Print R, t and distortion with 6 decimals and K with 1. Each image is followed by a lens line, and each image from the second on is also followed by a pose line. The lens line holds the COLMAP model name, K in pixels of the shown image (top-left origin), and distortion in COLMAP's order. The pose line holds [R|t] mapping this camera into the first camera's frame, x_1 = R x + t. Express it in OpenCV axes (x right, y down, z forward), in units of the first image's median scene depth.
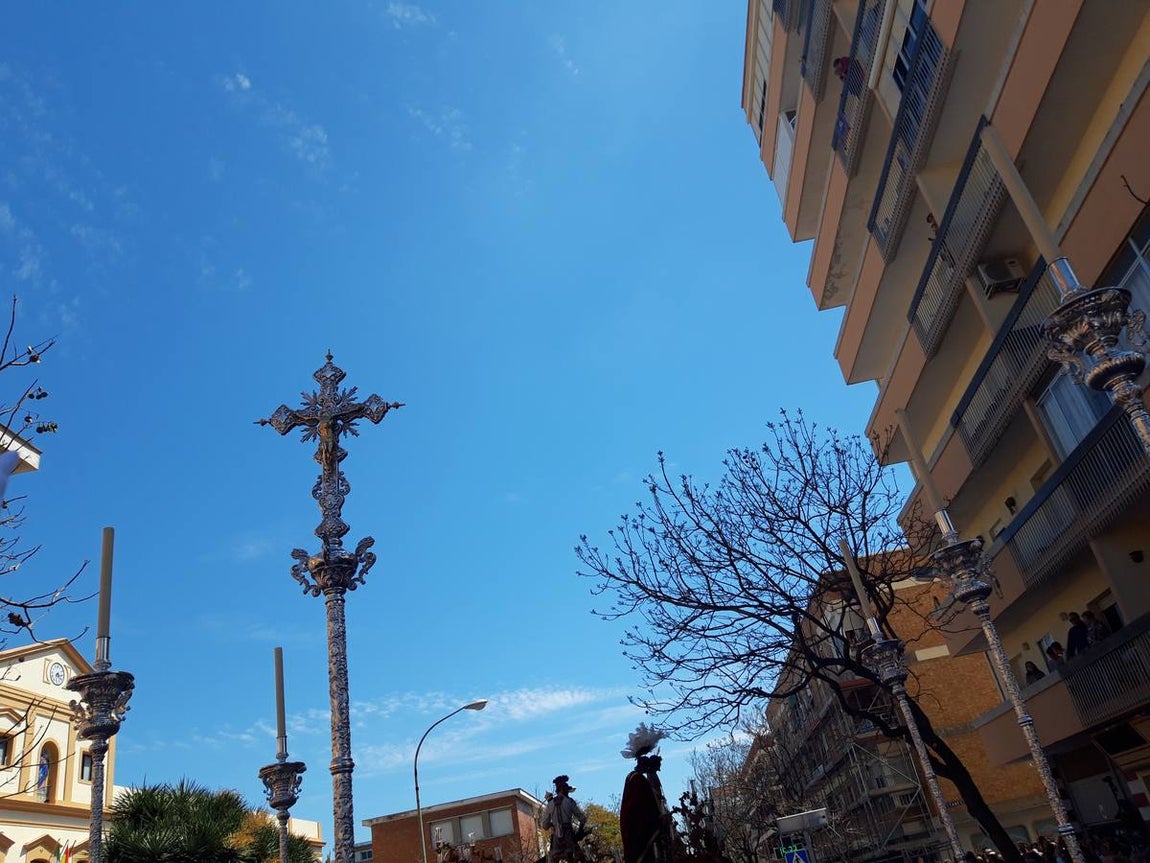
lens RADIAL K [[926.1, 0, 586.0], [0, 926.1, 417.0], [0, 0, 1]] dist [0.053475, -0.098434]
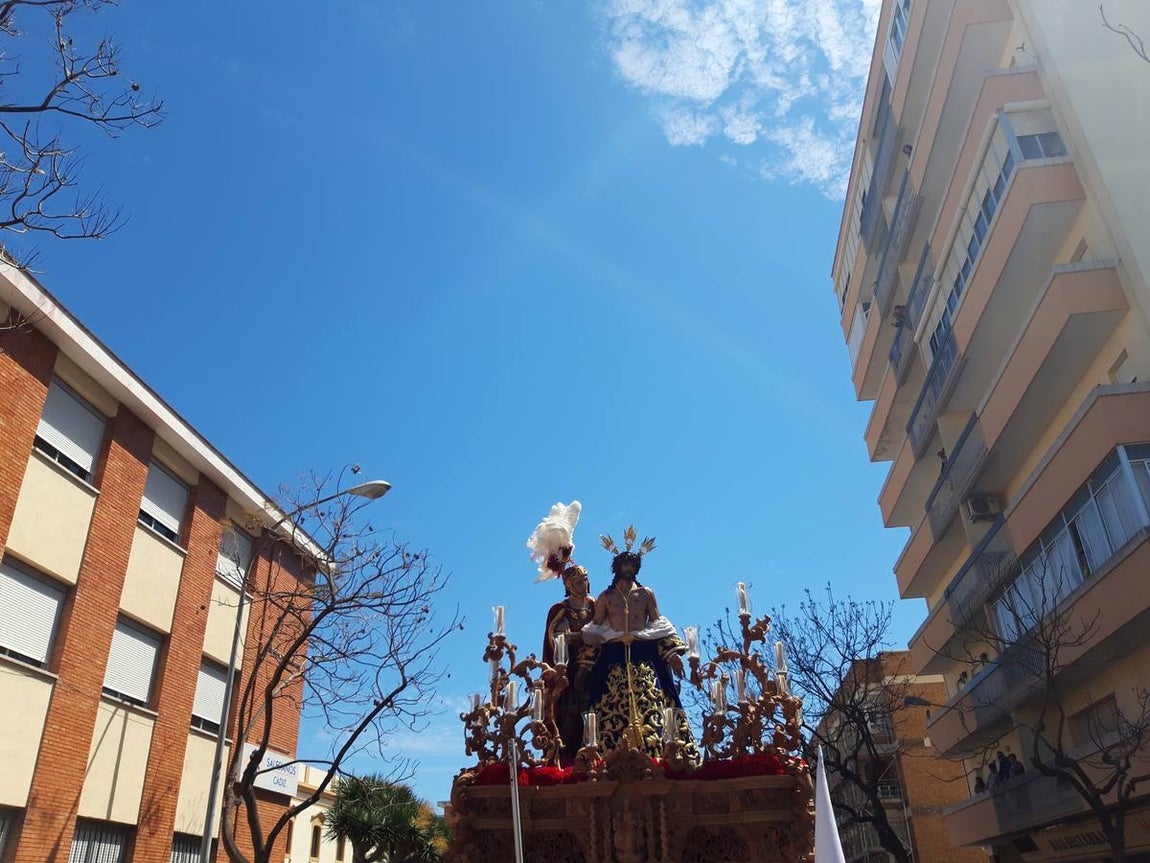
lens RADIAL K [[926.1, 0, 585.0], [0, 926.1, 428.0], [0, 0, 1]] dist [0.053475, -0.098434]
pose [[0.989527, 0.117463, -0.083894, -0.044251], [-0.116683, 0.993068, 0.014167, -0.195342], [0.084977, -0.004230, 0.996374, -0.408002]]
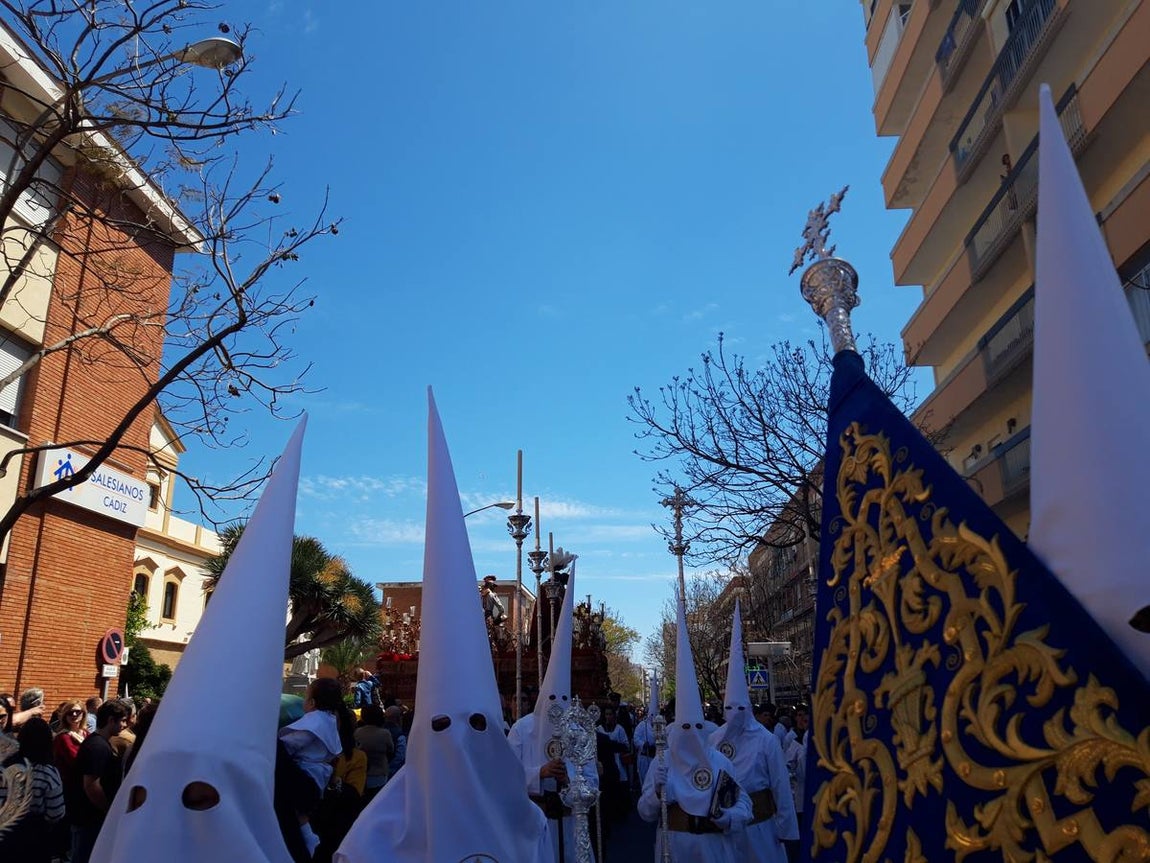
lens RADIAL K [[926.1, 0, 576.0], [0, 926.1, 423.5], [0, 0, 1]] dist [0.053475, -0.098434]
pose [[0.983878, 0.177824, -0.019063, -0.045937], [-0.170610, 0.965207, 0.198161, -0.042499], [0.053638, -0.191714, 0.979984, -0.143842]]
